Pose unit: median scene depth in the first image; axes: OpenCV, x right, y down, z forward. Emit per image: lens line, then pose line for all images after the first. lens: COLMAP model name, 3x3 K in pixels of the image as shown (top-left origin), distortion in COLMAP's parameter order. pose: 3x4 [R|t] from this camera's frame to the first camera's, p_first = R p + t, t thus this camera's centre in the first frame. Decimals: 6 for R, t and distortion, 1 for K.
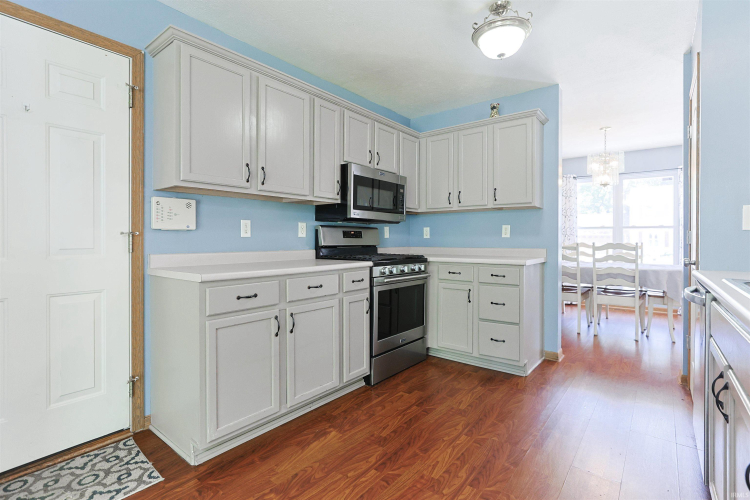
lens RADIAL K [[363.7, 0, 380.3], [0, 363.7, 244.2], [0, 0, 1]] dist [-0.025477, 0.013505]
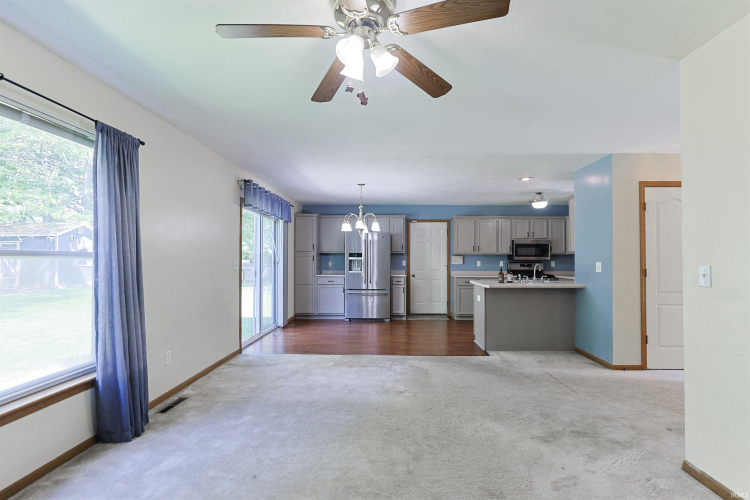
lens RADIAL K [[363.3, 0, 384.4], [0, 363.3, 248.8], [0, 0, 1]] dist [-0.023494, 0.015345]
pose [[0.610690, -0.021919, -0.791567, 1.468812], [-0.009675, 0.999336, -0.035137, -0.048661], [0.791811, 0.029116, 0.610072, -1.429445]]
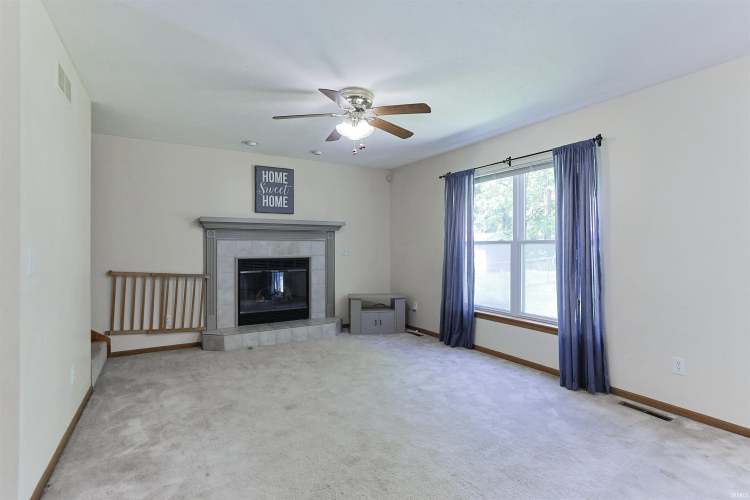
lens RADIAL K [[363.7, 0, 380.3], [0, 363.7, 244.2], [0, 0, 1]] dist [-0.025477, 0.013505]
pose [[-0.941015, 0.000739, 0.338365, 0.547753], [0.002669, 0.999983, 0.005239, -0.058514], [-0.338355, 0.005833, -0.941001, -0.137146]]
